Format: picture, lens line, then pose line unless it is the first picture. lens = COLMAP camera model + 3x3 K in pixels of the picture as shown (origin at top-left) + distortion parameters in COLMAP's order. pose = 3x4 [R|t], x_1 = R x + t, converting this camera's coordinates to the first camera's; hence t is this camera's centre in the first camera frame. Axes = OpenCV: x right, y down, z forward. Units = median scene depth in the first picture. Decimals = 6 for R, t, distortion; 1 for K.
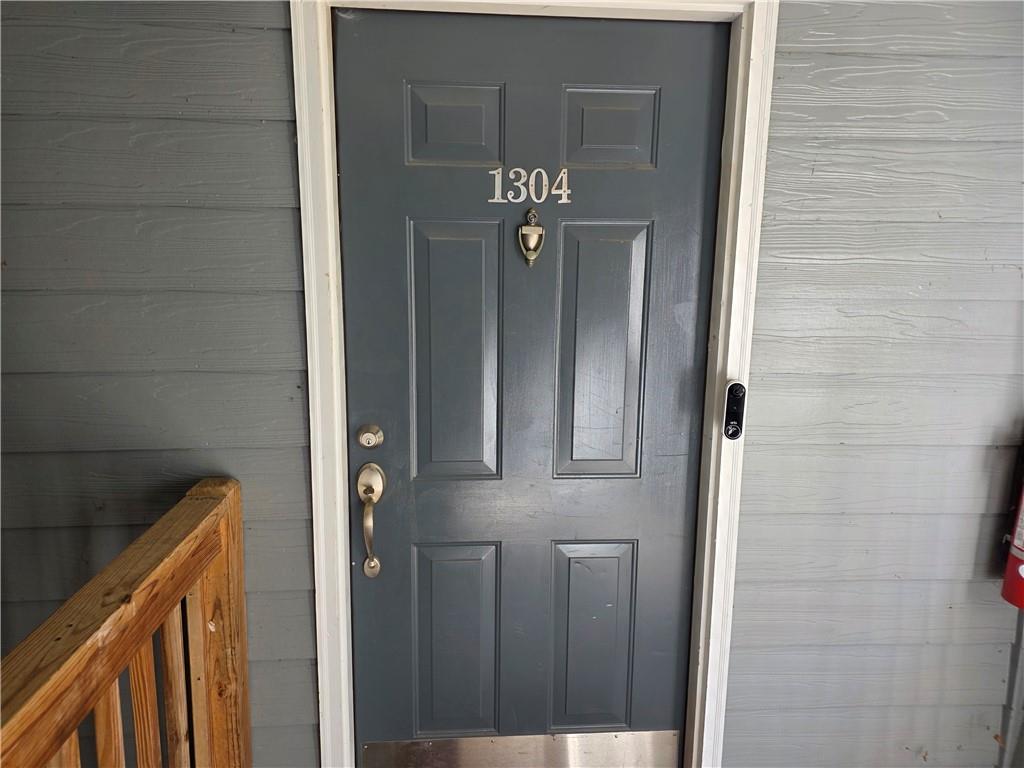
lens RADIAL K [[677.8, 0, 508.7], [0, 677.8, 388.5], [0, 0, 1]] dist [0.068221, -0.035211]
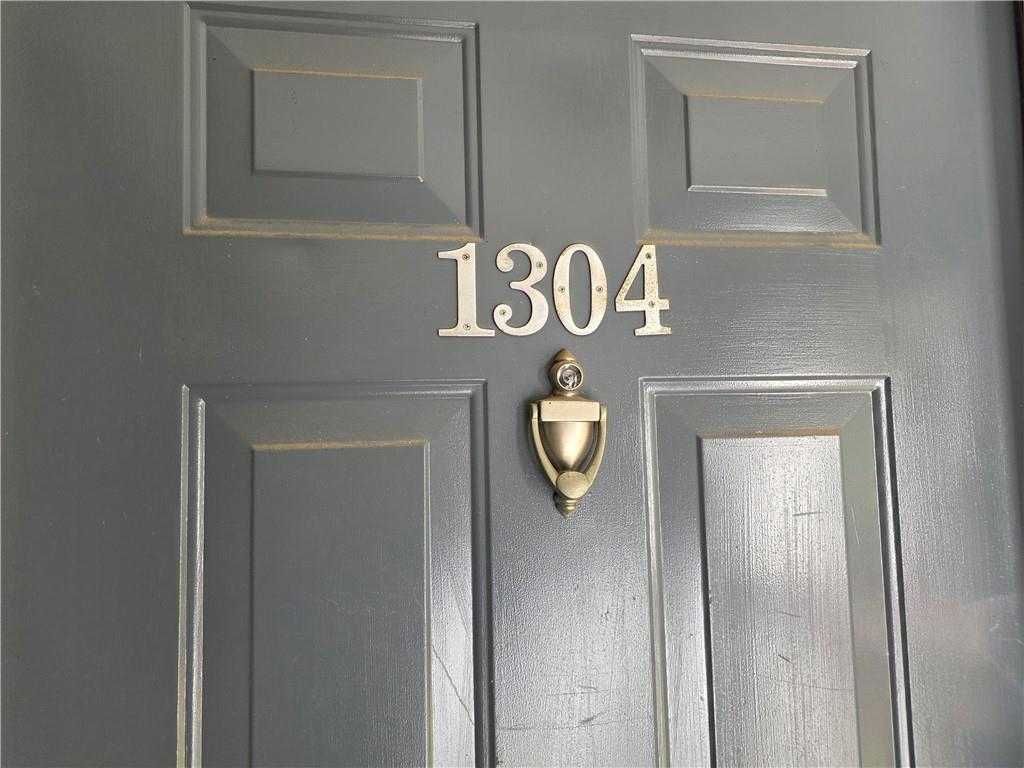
lens RADIAL K [[677.8, 0, 515.1], [0, 677.8, 386.2], [0, 0, 1]] dist [0.068221, -0.035211]
pose [[0.996664, -0.032331, 0.074943, -0.018485], [0.050740, 0.964641, -0.258636, -0.158822], [-0.063932, 0.261576, 0.963063, 0.673926]]
